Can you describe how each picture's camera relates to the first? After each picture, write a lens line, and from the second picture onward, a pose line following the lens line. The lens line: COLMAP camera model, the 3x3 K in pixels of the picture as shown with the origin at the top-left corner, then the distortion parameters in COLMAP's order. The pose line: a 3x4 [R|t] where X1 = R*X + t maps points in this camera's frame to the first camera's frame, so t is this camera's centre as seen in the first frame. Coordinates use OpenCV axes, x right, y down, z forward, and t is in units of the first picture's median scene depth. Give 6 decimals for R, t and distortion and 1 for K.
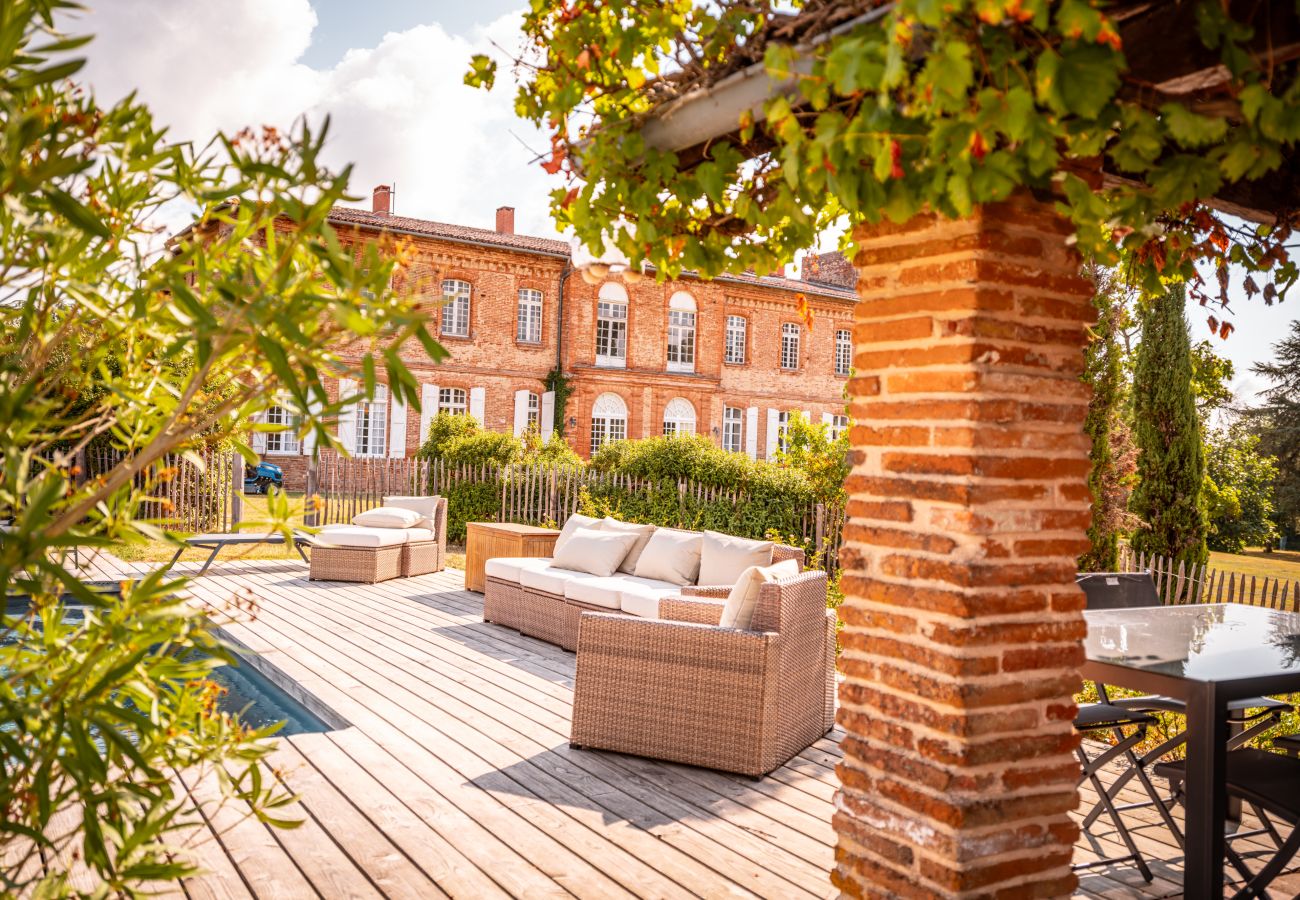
lens RADIAL K [[1120.6, 0, 648.5], [0, 1120.6, 428.8], [0, 0, 1]] dist [0.031643, 0.000186]
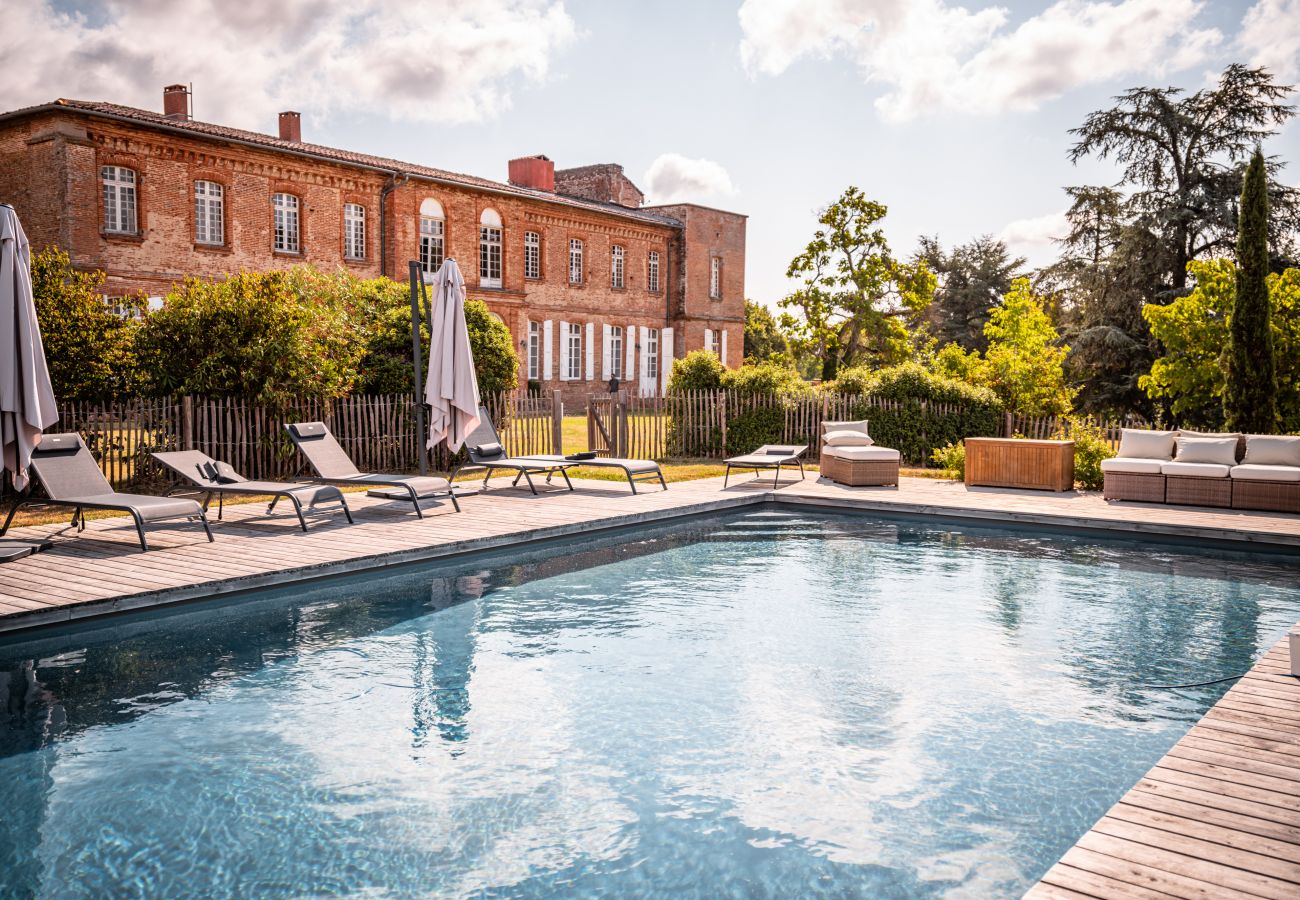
lens RADIAL K [[1140.7, 0, 653.4], [0, 1140.7, 442.9], [0, 0, 1]] dist [0.037408, -0.004389]
pose [[0.933088, -0.053037, 0.355717, -0.236360], [0.017562, 0.994606, 0.102226, -0.014938], [-0.359220, -0.089139, 0.928986, -0.046032]]
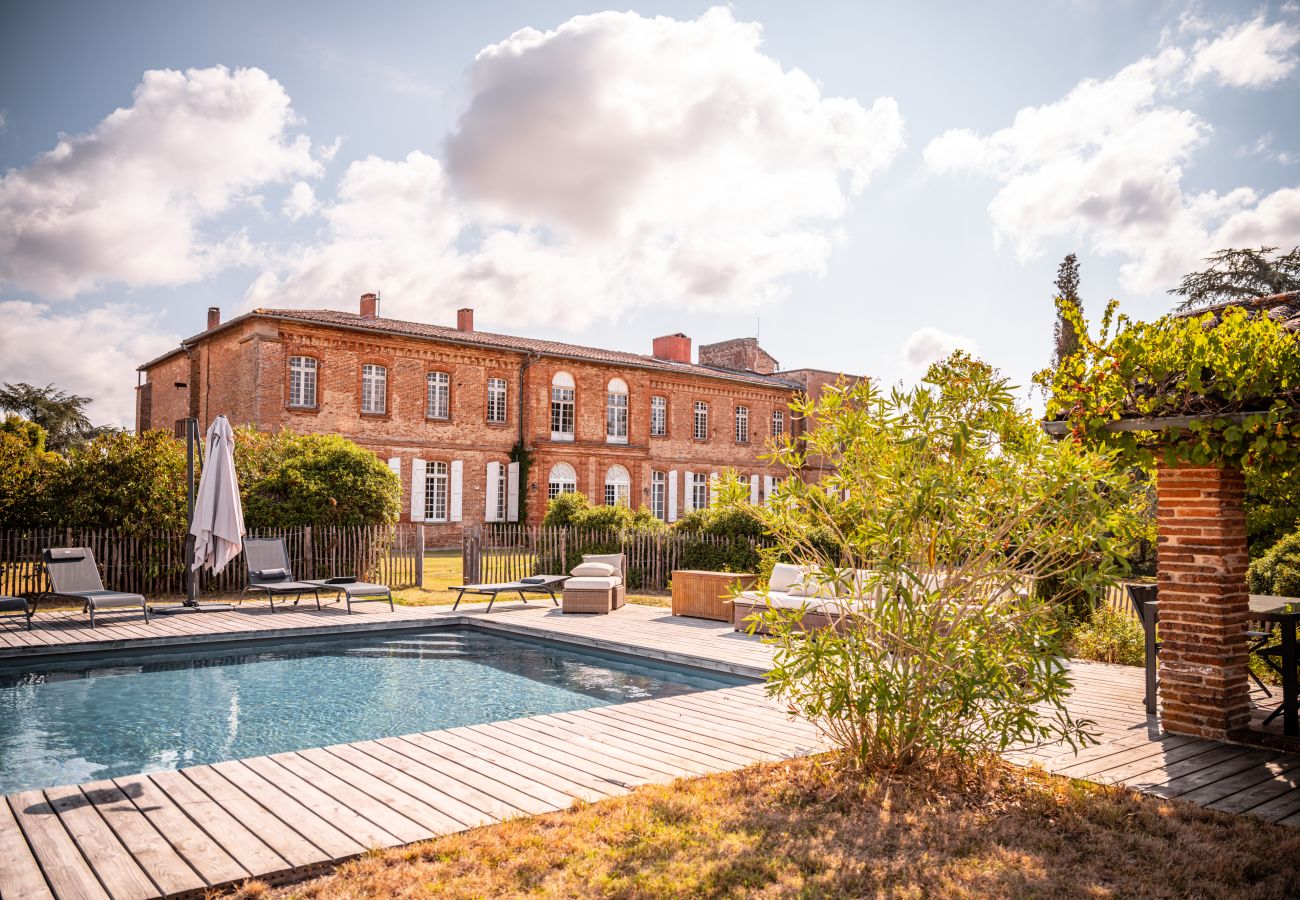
lens RADIAL K [[981.4, 0, 645.1], [0, 981.4, 454.2], [0, 0, 1]] dist [0.000973, 0.003459]
pose [[0.992208, -0.020236, 0.122937, -0.081037], [0.023920, 0.999306, -0.028564, -0.008564], [-0.122273, 0.031282, 0.992003, -0.073009]]
